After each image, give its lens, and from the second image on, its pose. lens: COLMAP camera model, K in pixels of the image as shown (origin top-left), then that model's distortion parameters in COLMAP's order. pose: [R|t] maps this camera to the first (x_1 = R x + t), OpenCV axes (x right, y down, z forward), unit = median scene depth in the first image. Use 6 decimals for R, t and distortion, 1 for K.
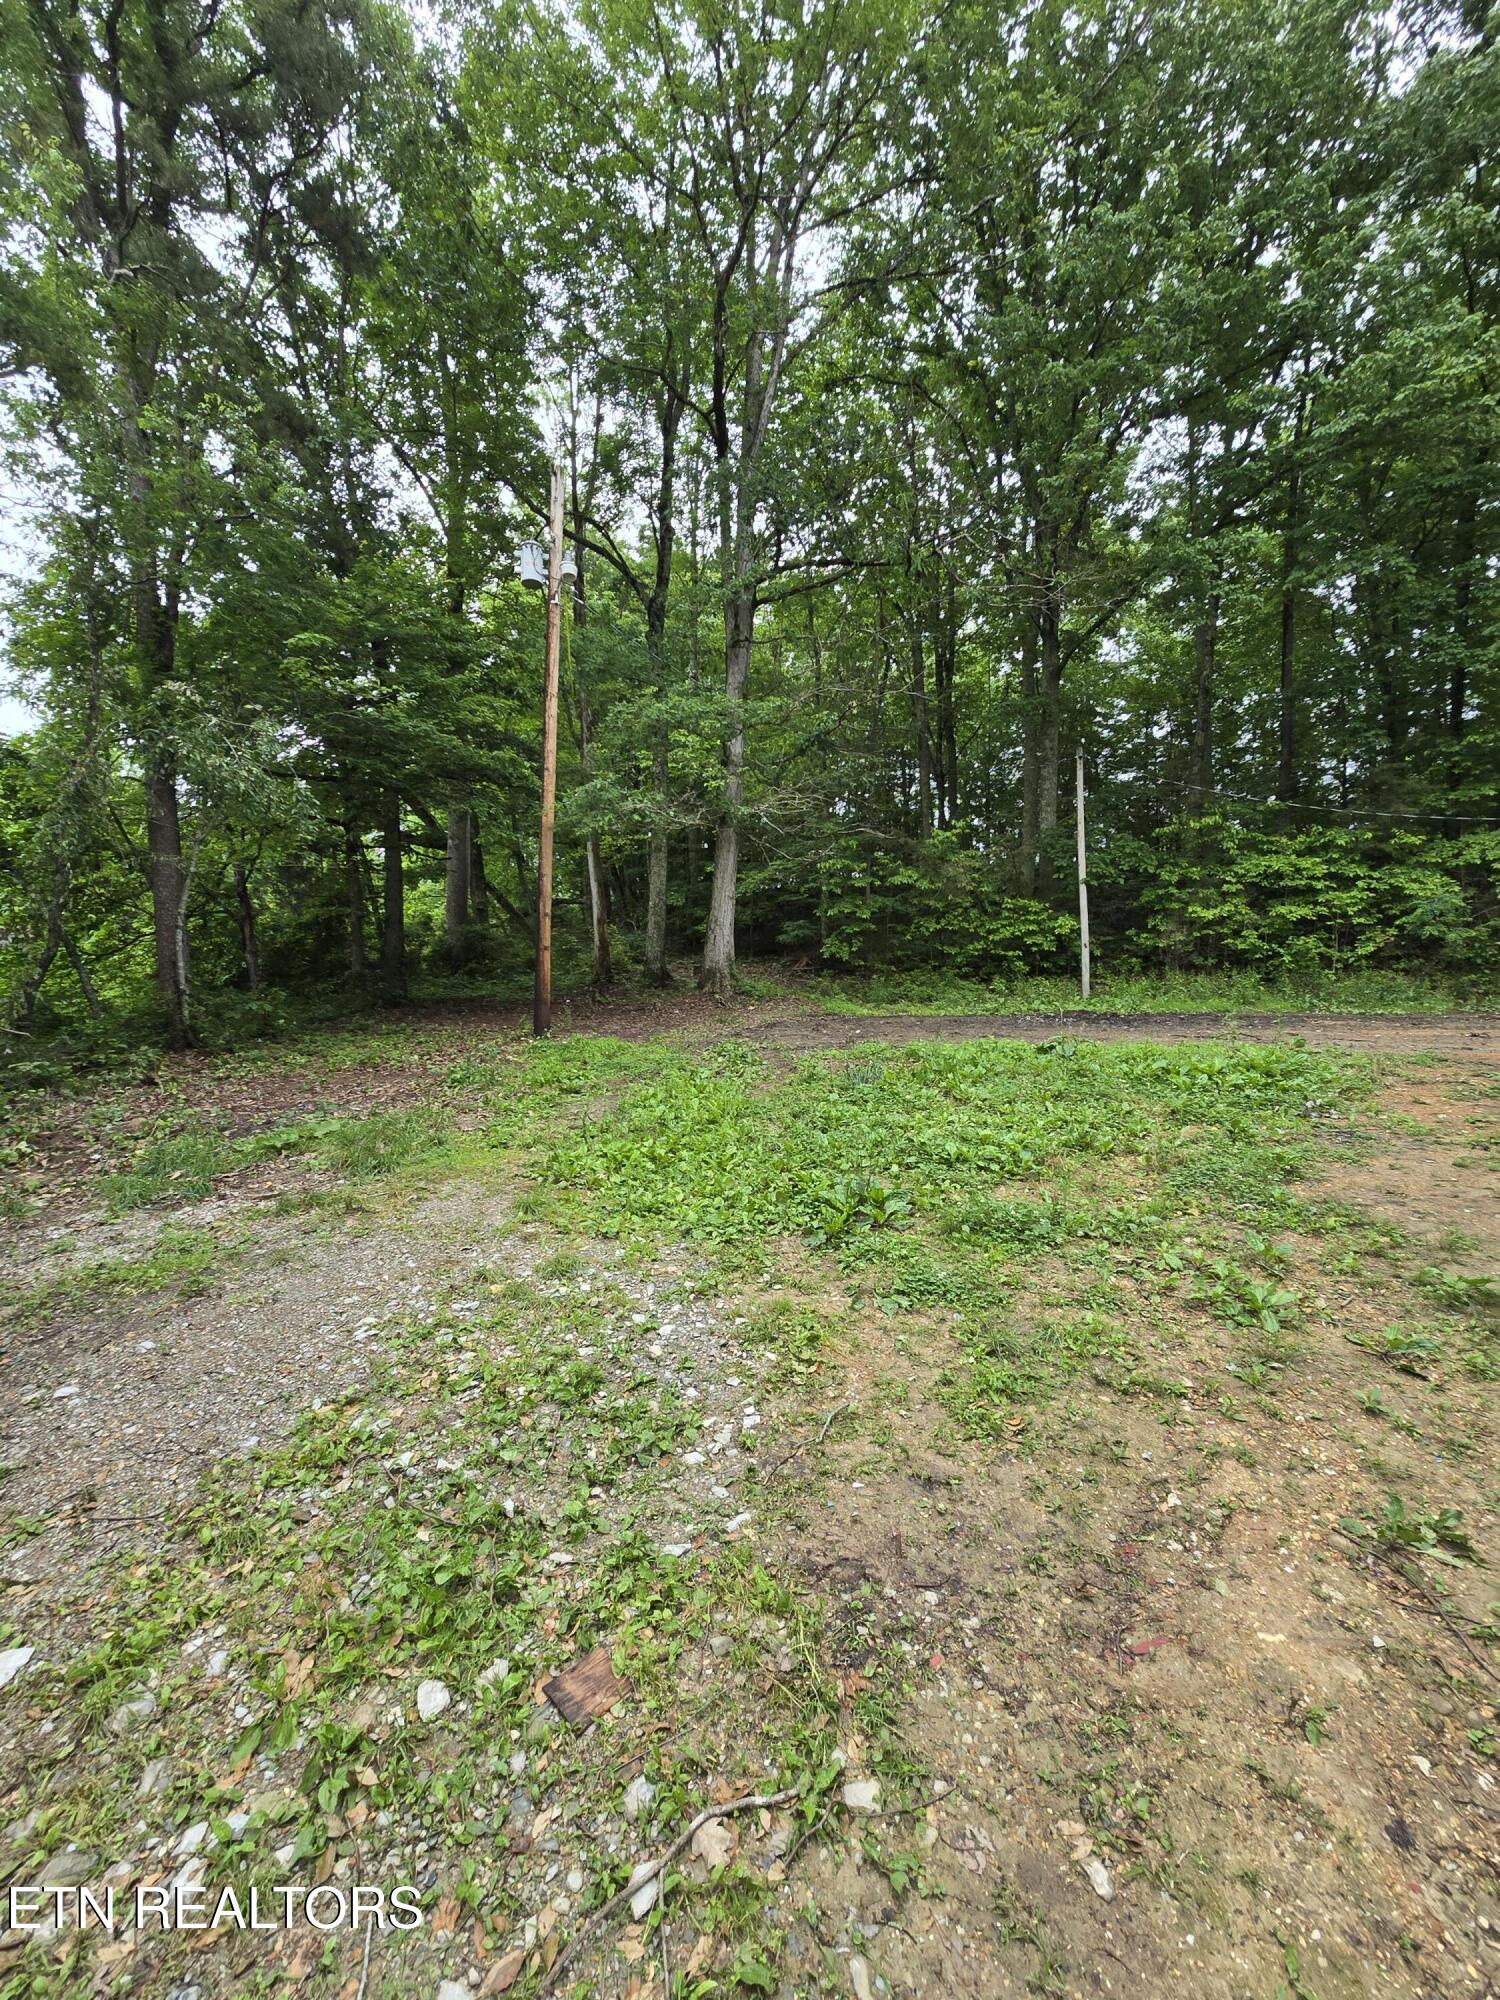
lens RADIAL K [[813.7, 0, 762.0], [0, 813.7, 990.2], [0, 0, 1]] dist [-0.008038, 0.001335]
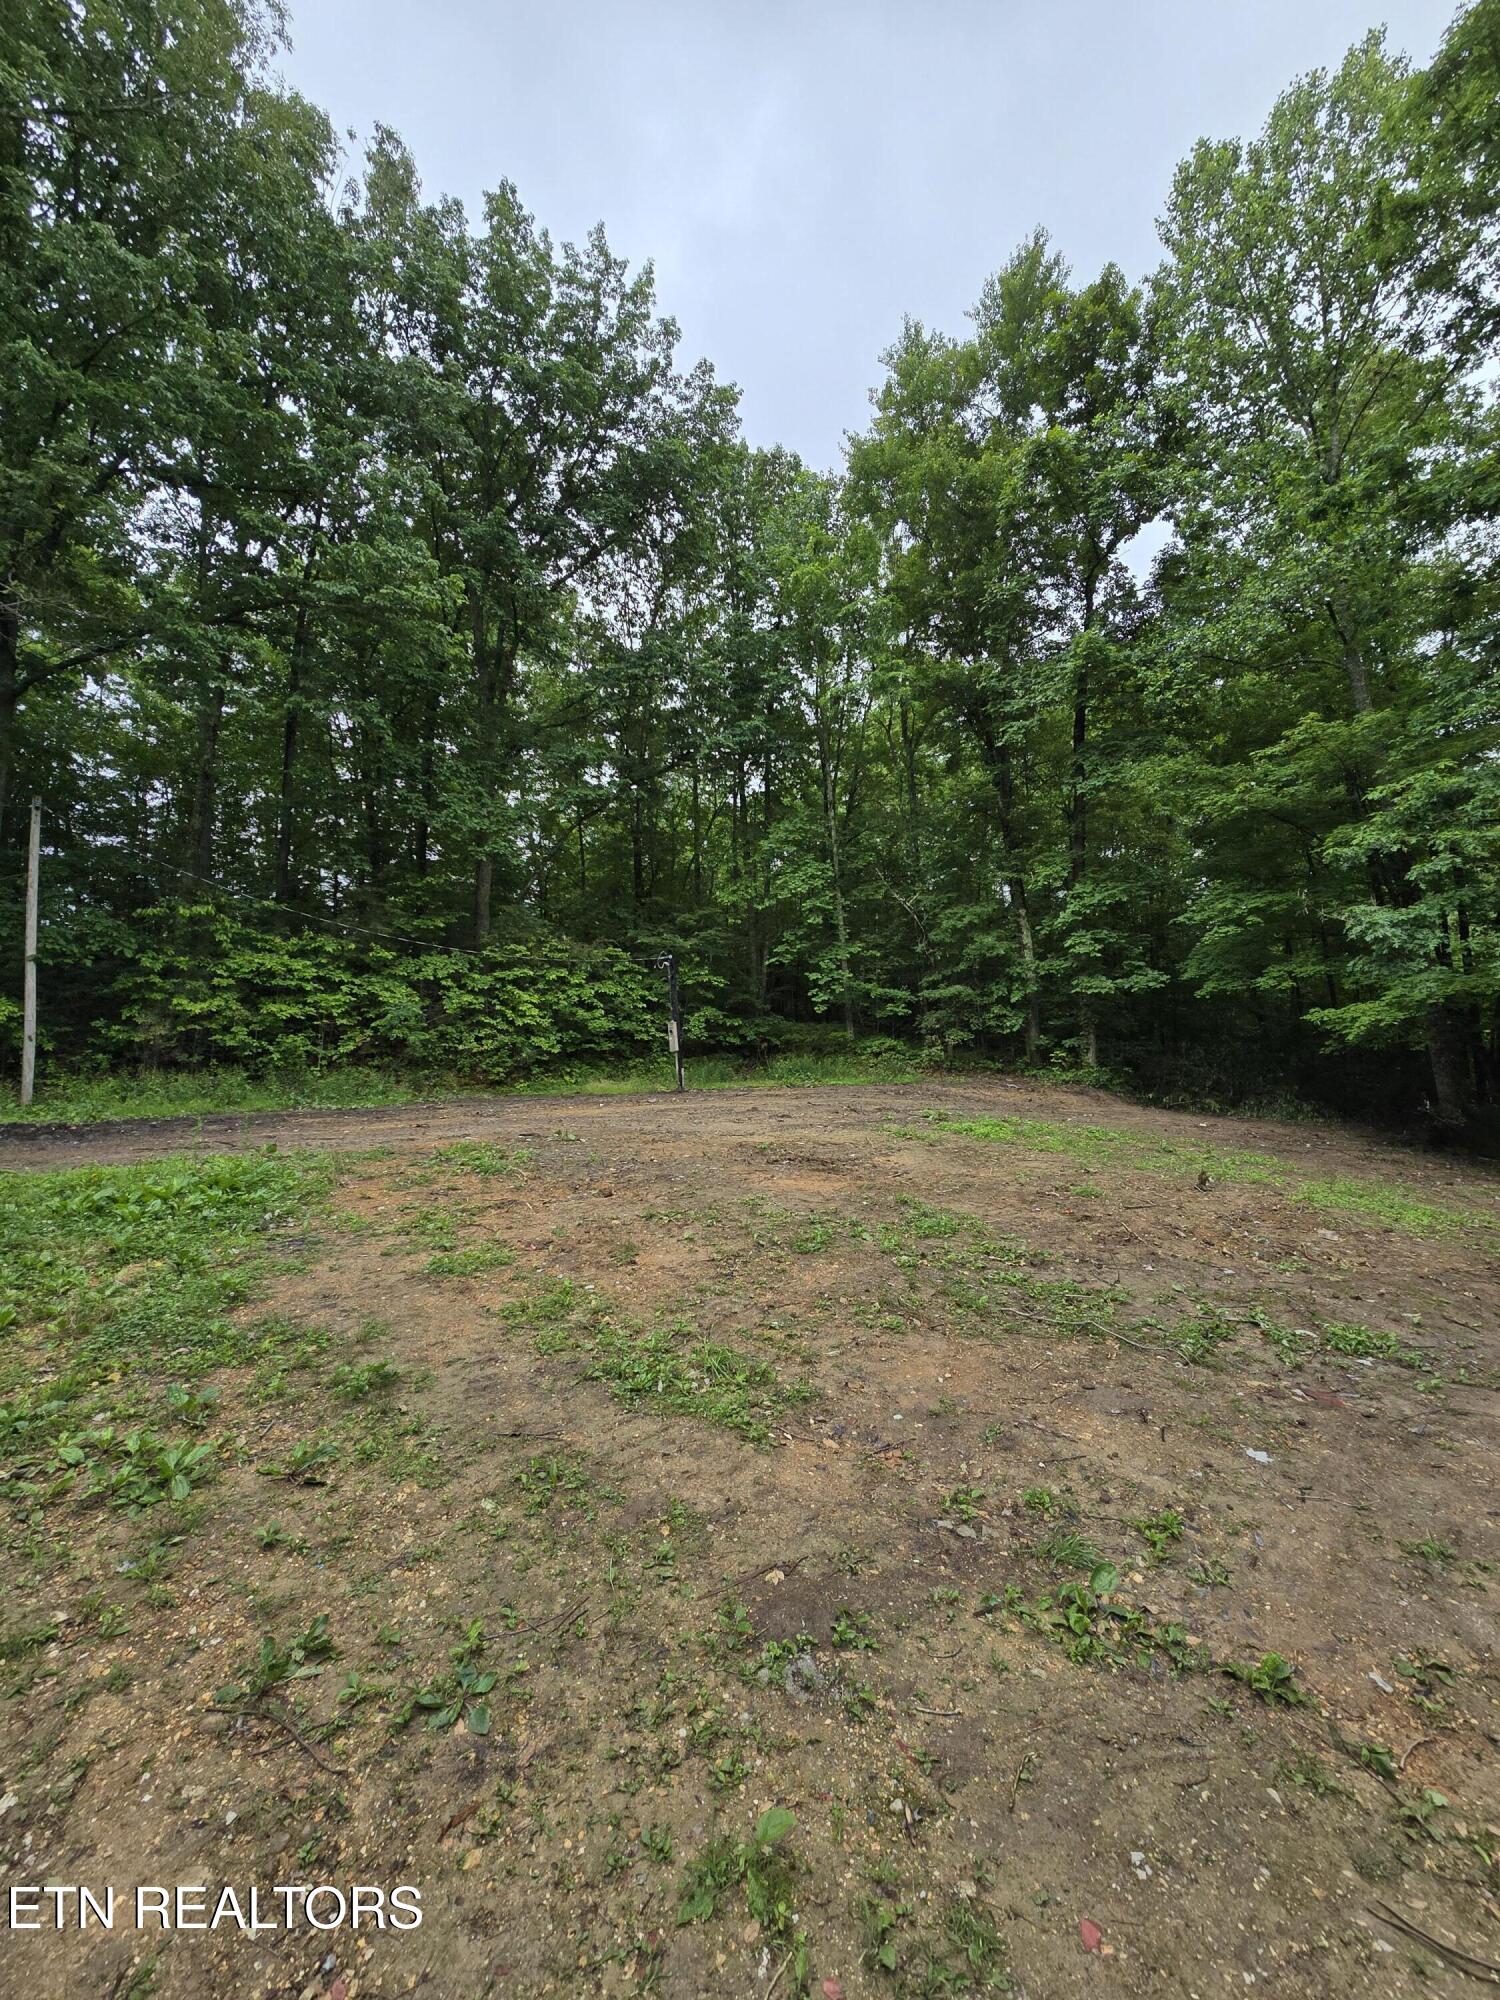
lens RADIAL K [[813.7, 0, 769.9], [0, 813.7, 988.8], [0, 0, 1]] dist [-0.008038, 0.001335]
pose [[0.447405, 0.076184, 0.891081, 0.010454], [0.022101, 0.995119, -0.096175, -0.011322], [-0.894058, 0.062723, 0.443538, -0.011409]]
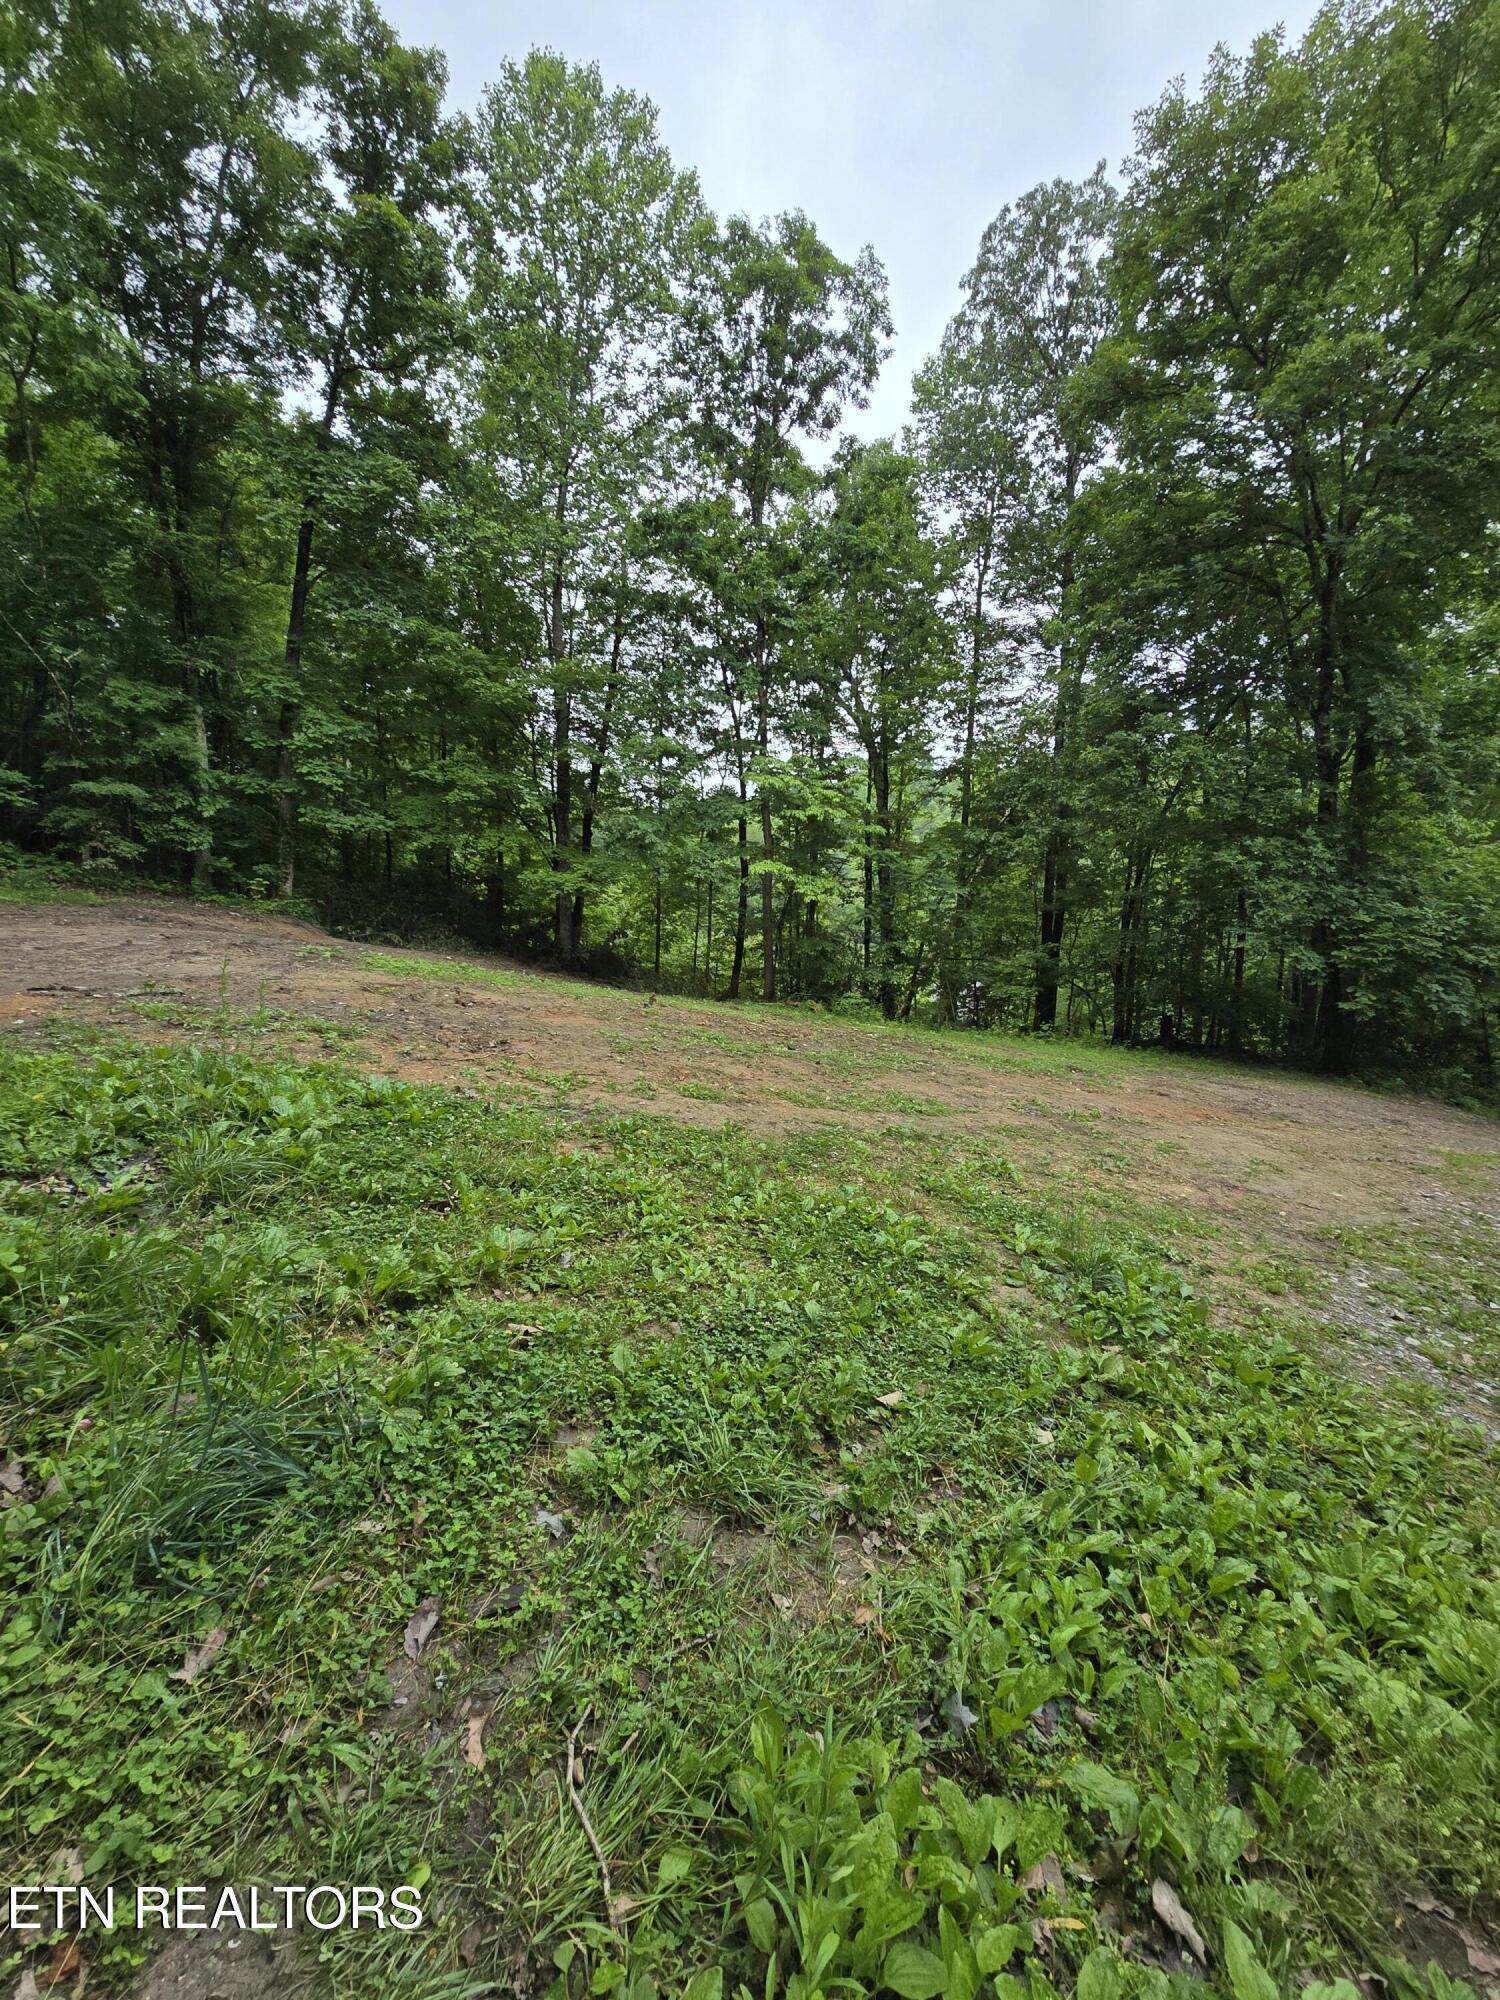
lens RADIAL K [[810.2, 0, 774.2], [0, 810.2, 995.1], [0, 0, 1]] dist [-0.006886, 0.000994]
pose [[-0.684295, -0.118967, 0.719436, -0.045713], [-0.067904, 0.992711, 0.099569, -0.024303], [-0.726037, 0.019282, -0.687385, 0.406548]]
